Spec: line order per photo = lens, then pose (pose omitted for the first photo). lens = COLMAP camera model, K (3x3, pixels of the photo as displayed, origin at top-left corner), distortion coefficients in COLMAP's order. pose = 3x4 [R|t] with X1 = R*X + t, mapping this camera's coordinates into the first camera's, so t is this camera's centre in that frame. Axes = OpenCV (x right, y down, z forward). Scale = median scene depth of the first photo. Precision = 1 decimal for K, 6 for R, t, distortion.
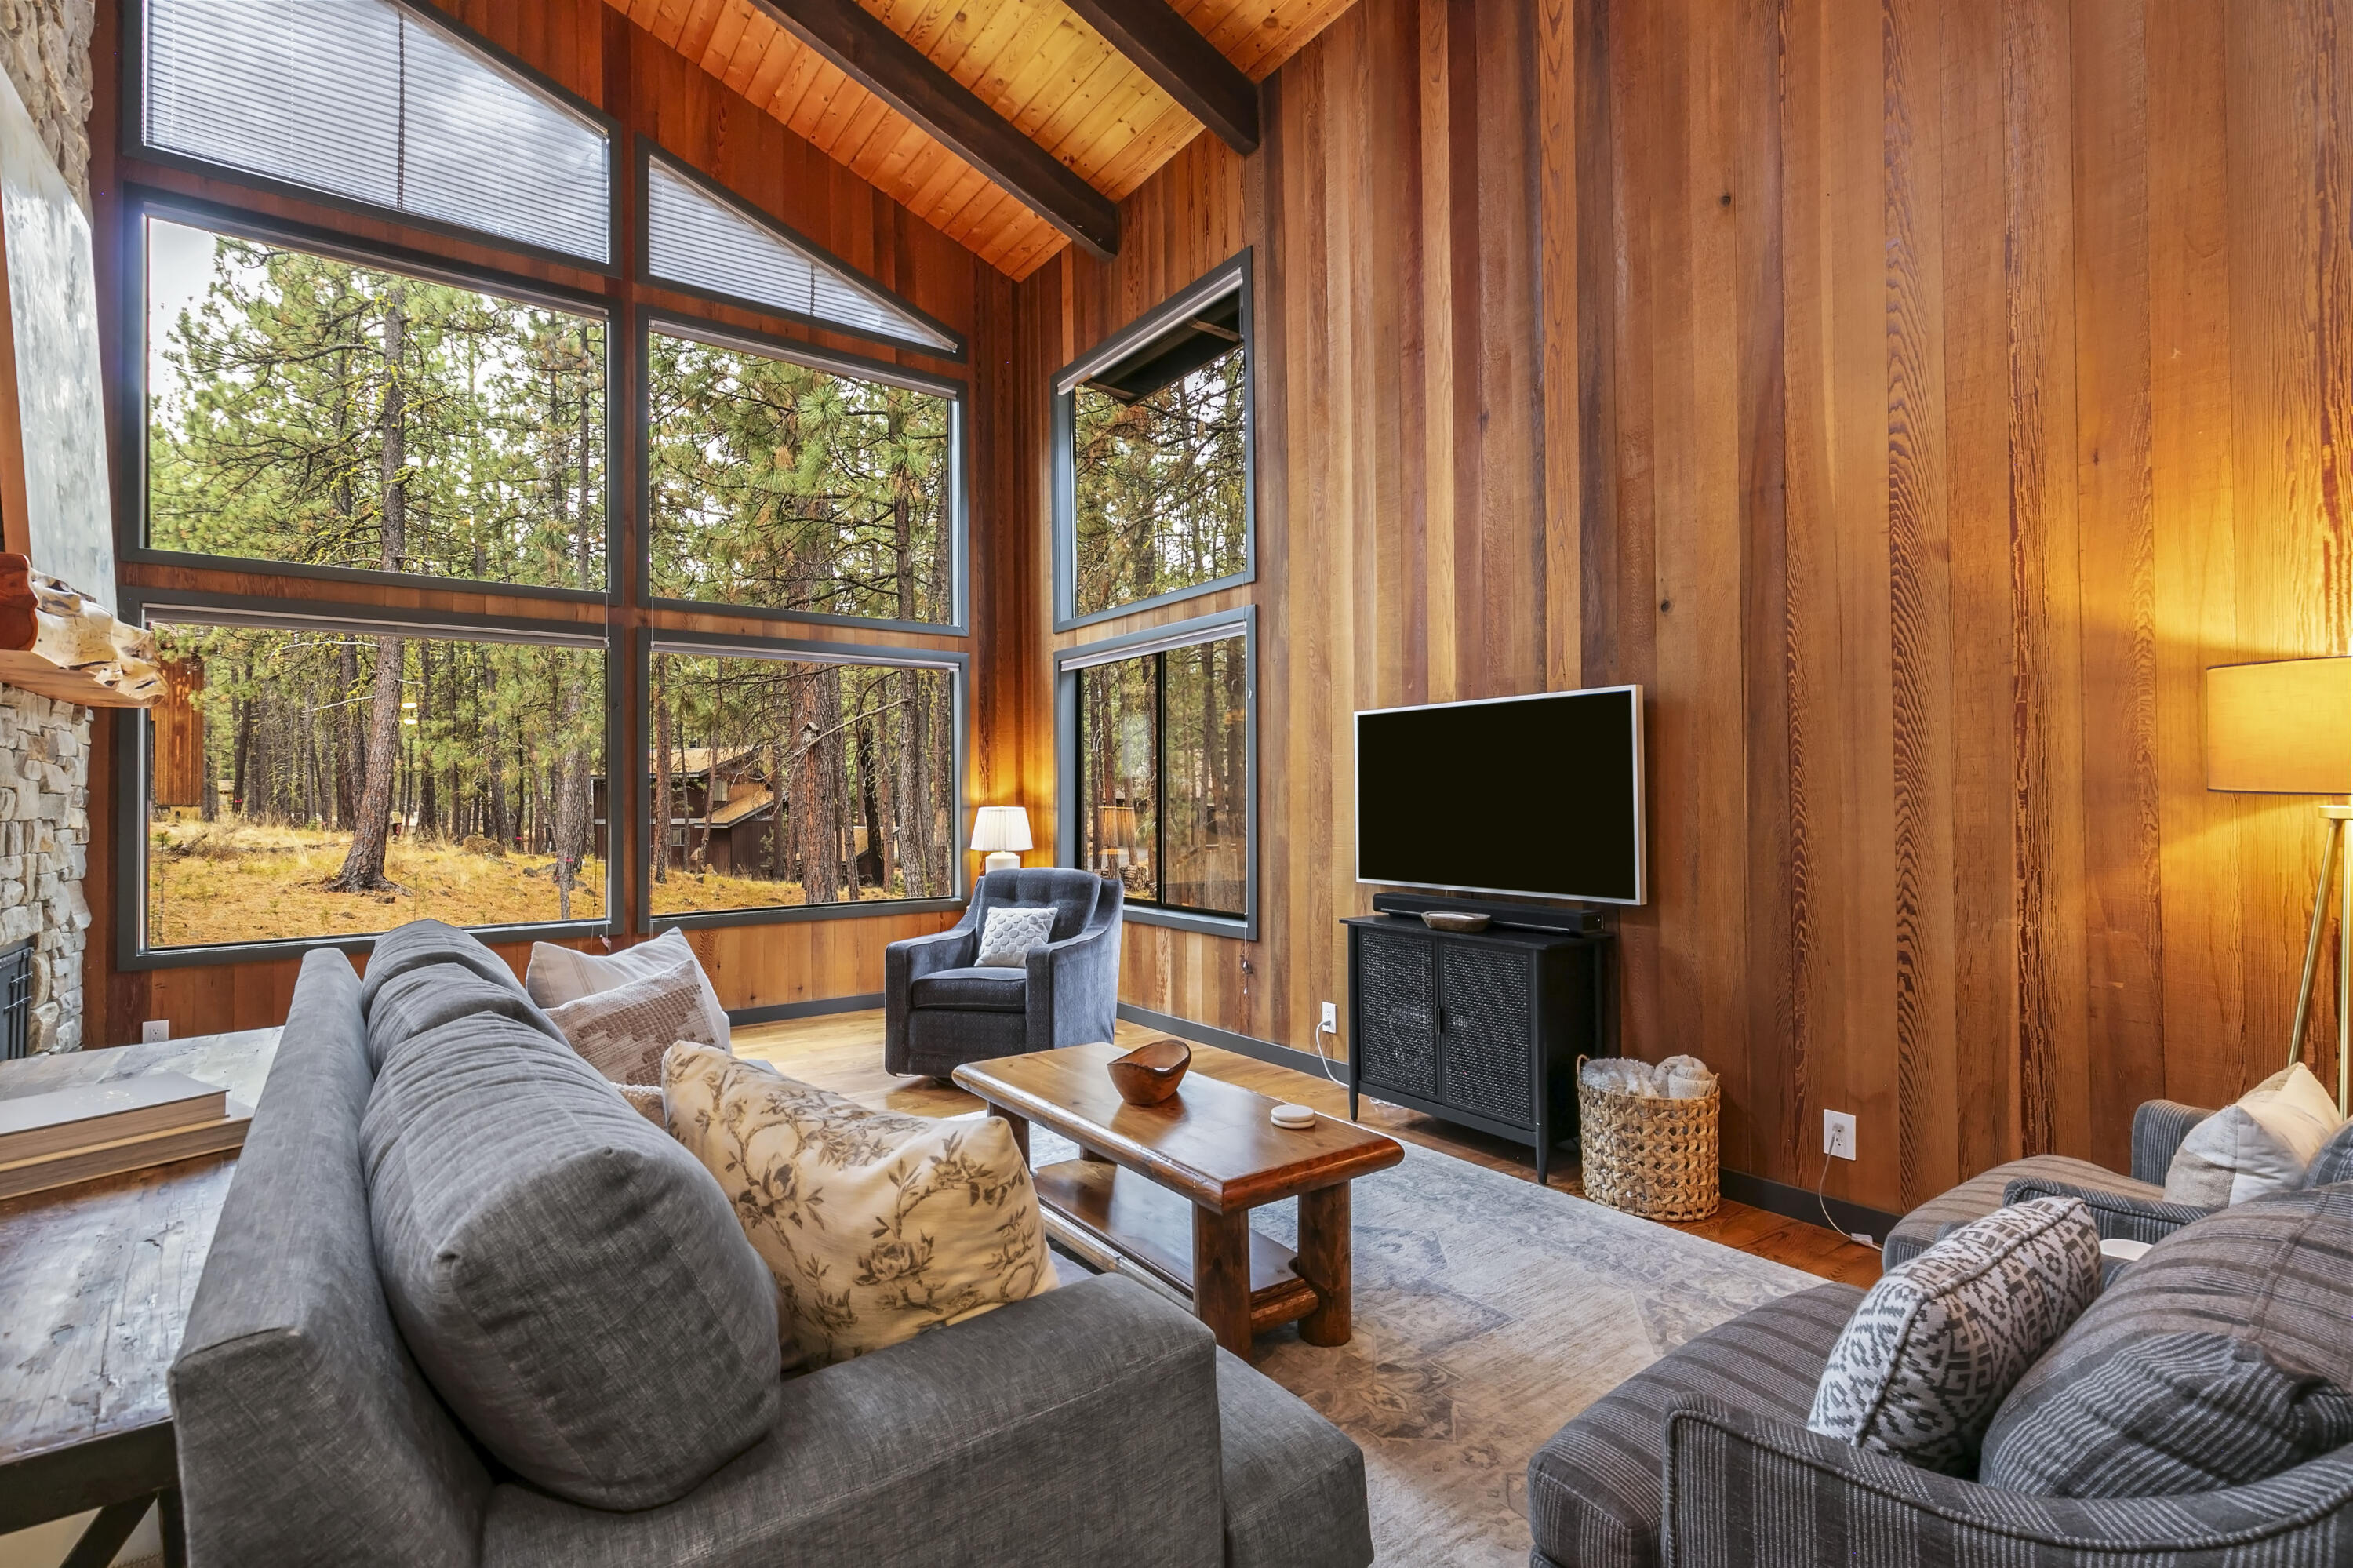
lens RADIAL K [[1057.7, 0, 1176.5], [0, 1057.7, 784.0], [0, 0, 1]] dist [0.000321, 0.000082]
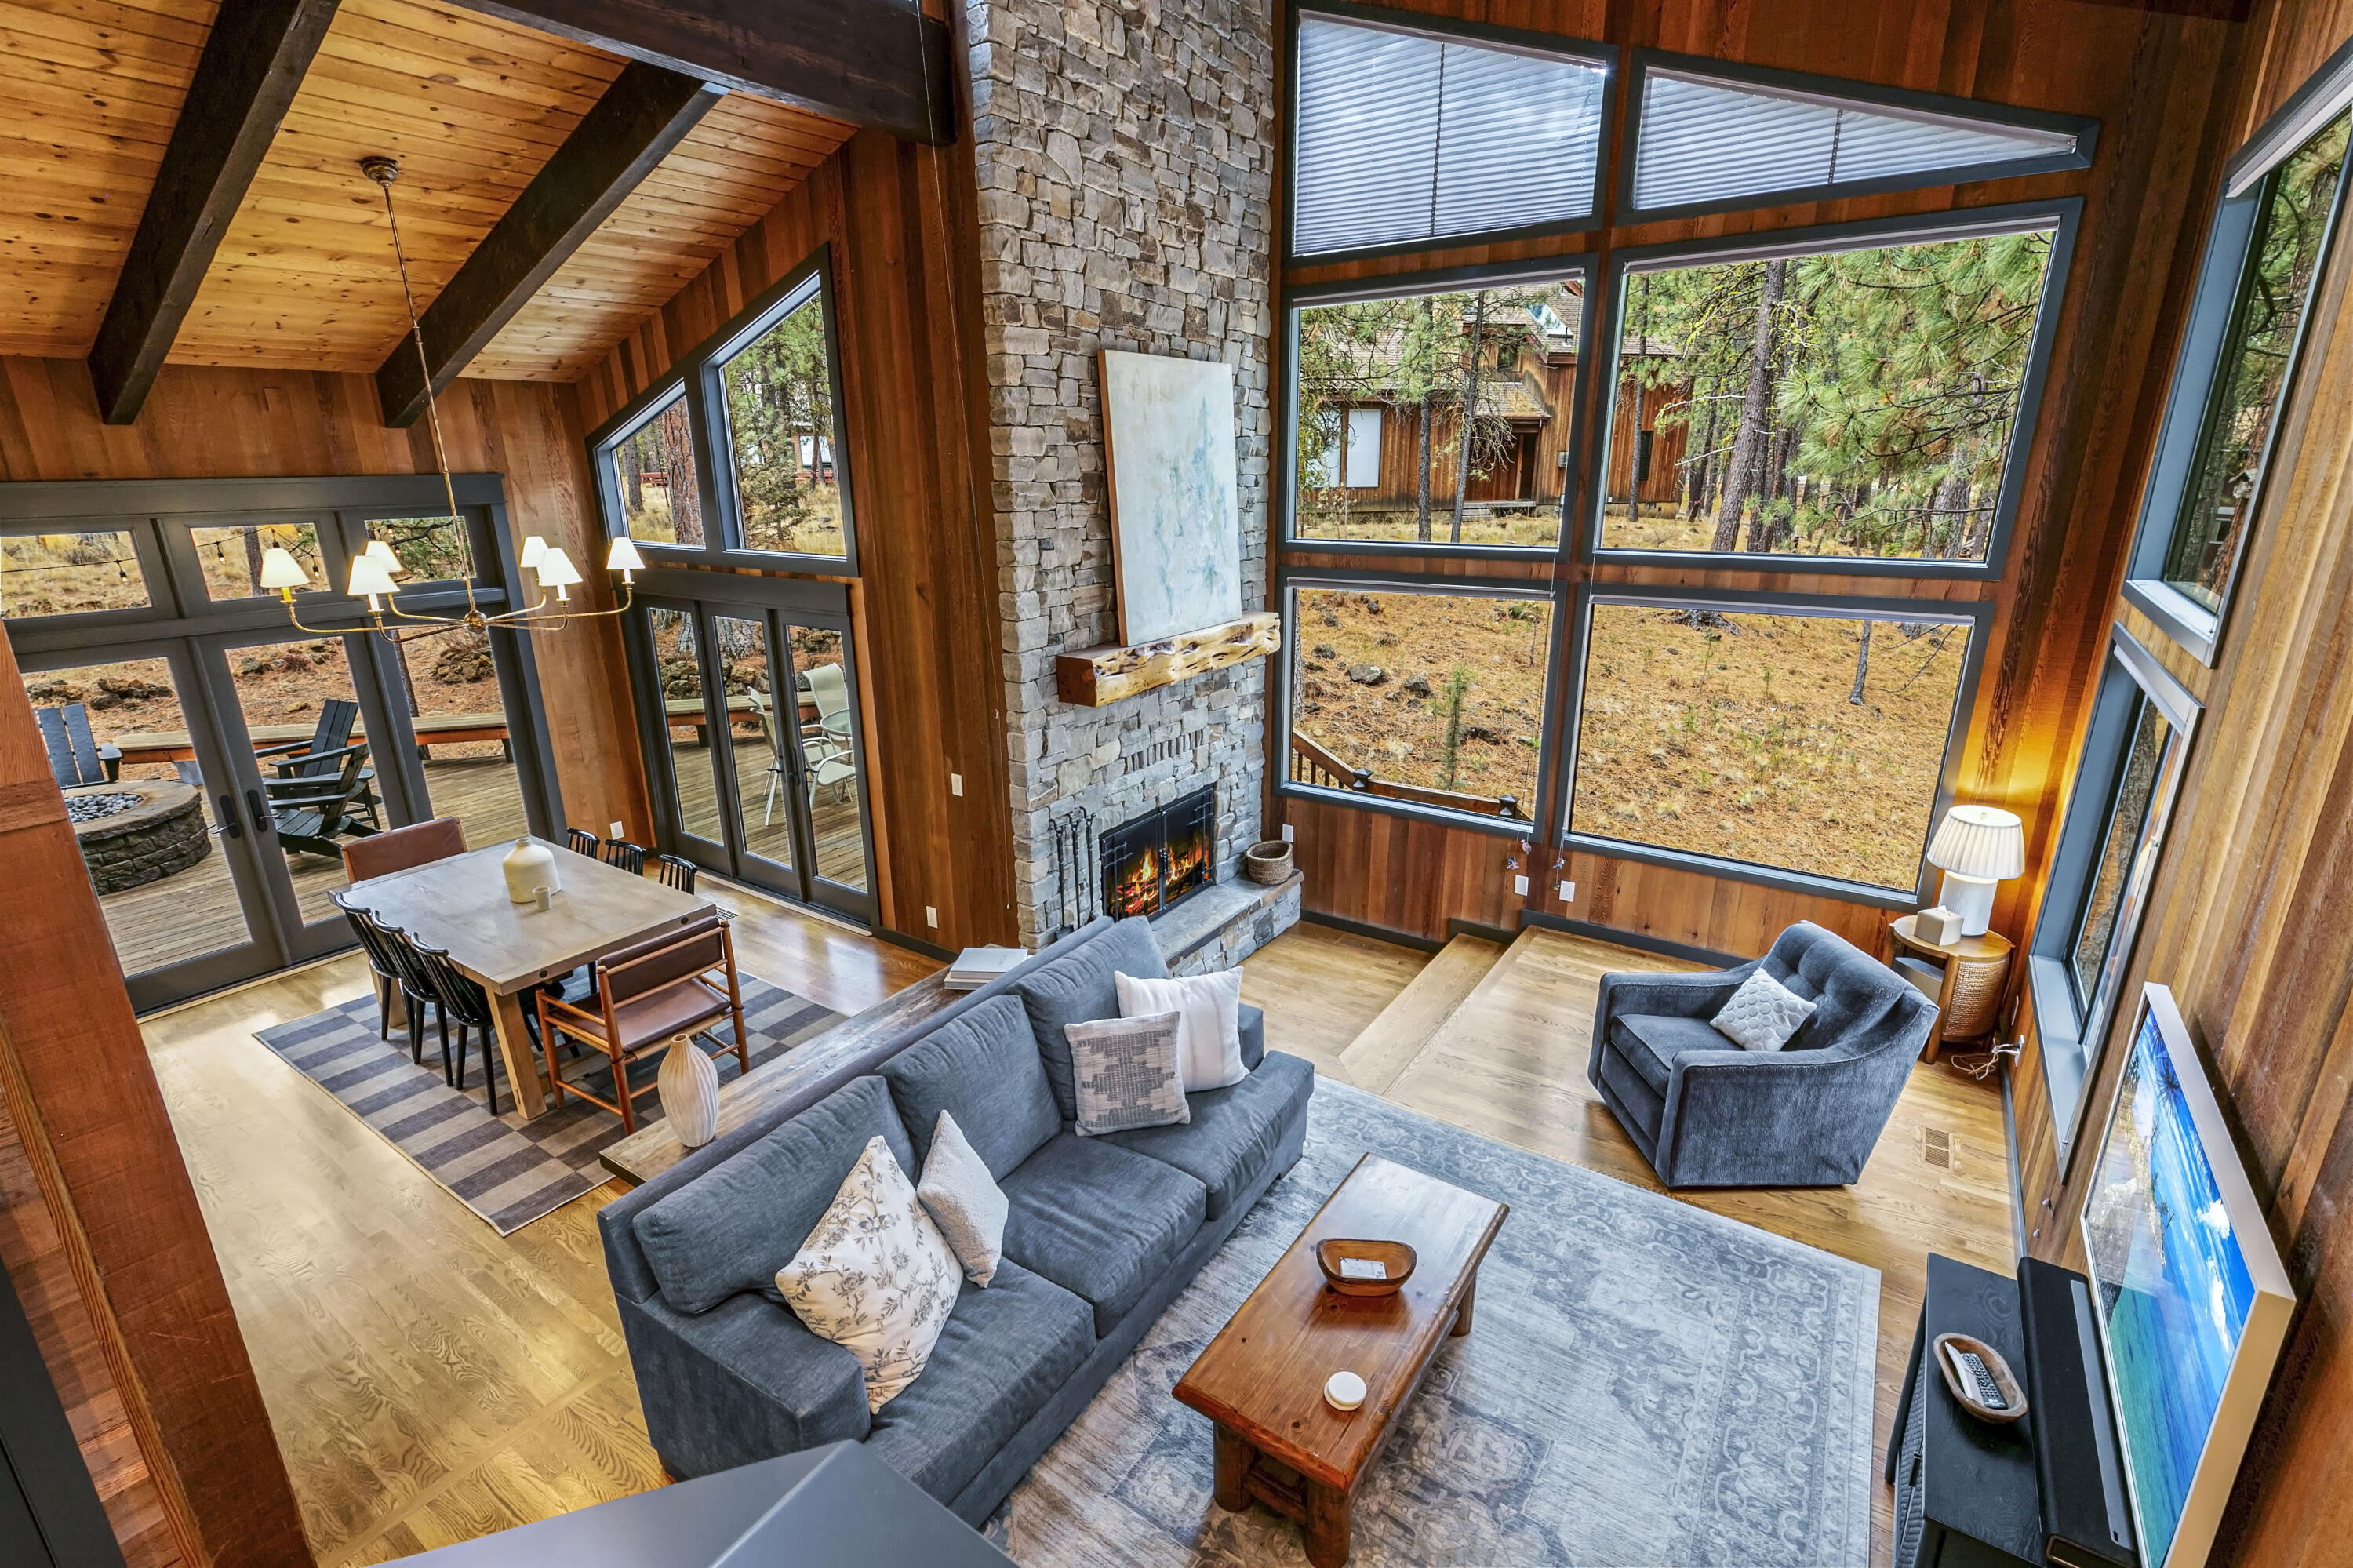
lens RADIAL K [[1057.7, 0, 1176.5], [0, 1057.7, 784.0], [0, 0, 1]] dist [0.000321, 0.000082]
pose [[0.324325, 0.286345, -0.901565, 0.400423], [0.018680, 0.950959, 0.308753, -0.298364], [0.945761, -0.116978, 0.303070, 0.260212]]
